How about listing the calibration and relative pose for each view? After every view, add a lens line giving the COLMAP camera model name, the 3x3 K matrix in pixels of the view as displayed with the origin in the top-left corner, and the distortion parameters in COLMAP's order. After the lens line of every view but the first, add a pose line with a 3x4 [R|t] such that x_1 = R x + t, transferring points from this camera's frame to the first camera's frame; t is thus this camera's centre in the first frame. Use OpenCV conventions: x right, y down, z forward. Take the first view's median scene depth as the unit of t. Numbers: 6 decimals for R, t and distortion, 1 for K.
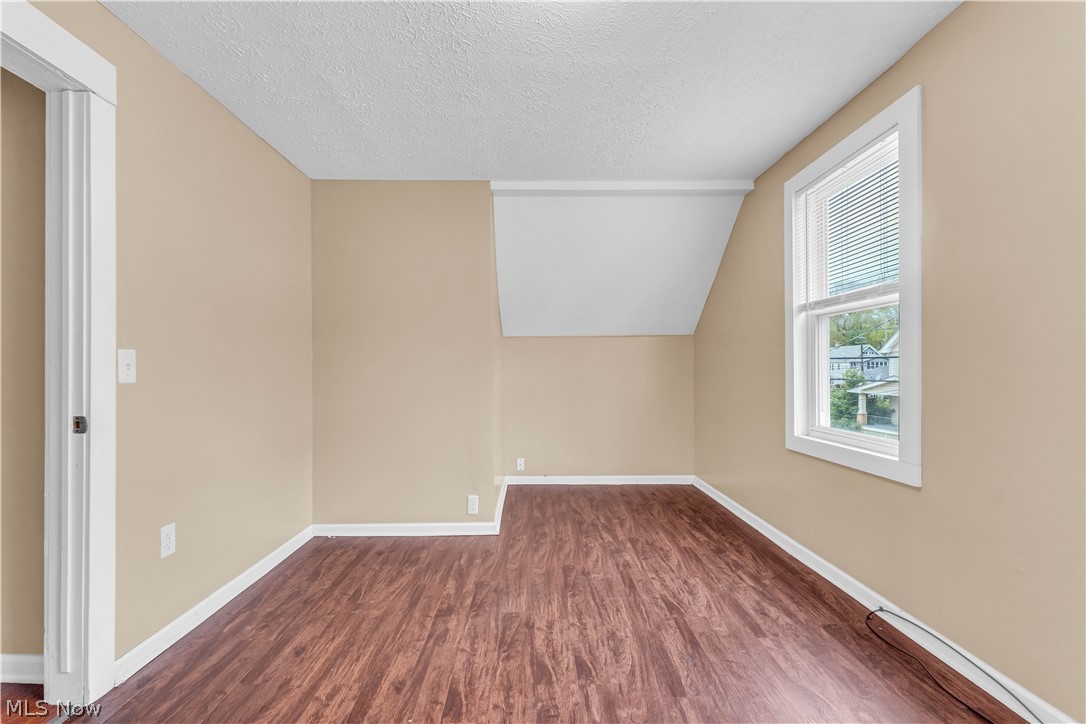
lens RADIAL K [[434.2, 0, 540.0], [0, 434.2, 366.8], [0, 0, 1]] dist [-0.001665, -0.000061]
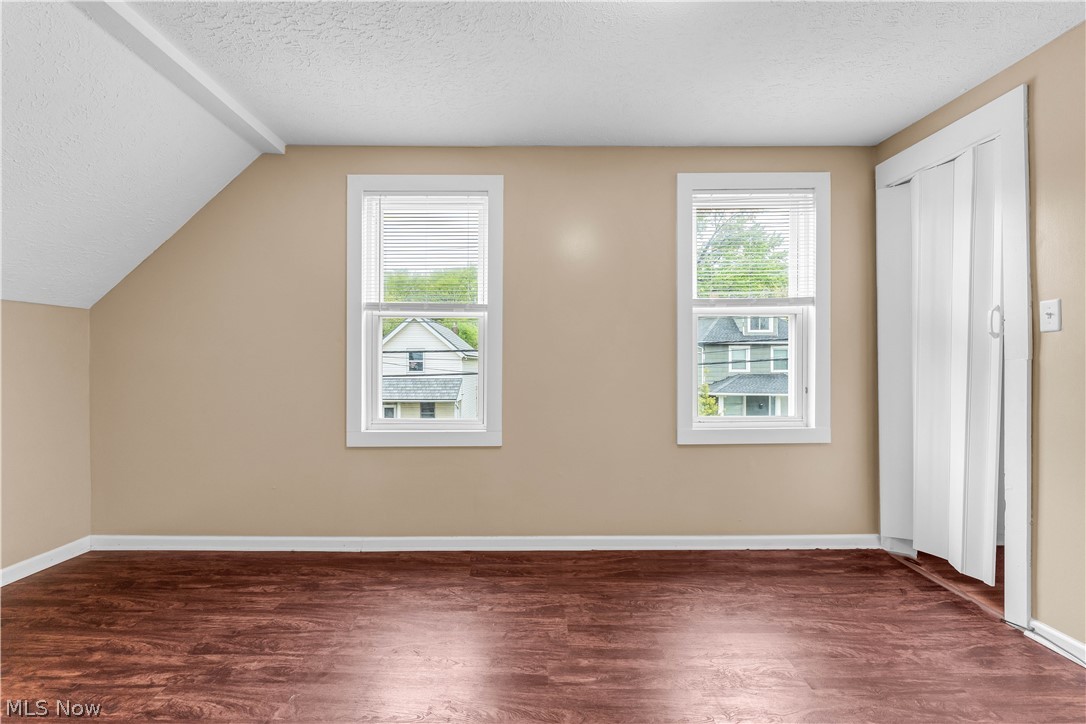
lens RADIAL K [[434.2, 0, 538.8], [0, 434.2, 362.6], [0, 0, 1]] dist [-0.001665, -0.000061]
pose [[0.031307, 0.000119, 0.999510, -0.399022], [-0.008731, 0.999962, 0.000154, -0.006033], [-0.999472, -0.008732, 0.031307, 0.543461]]
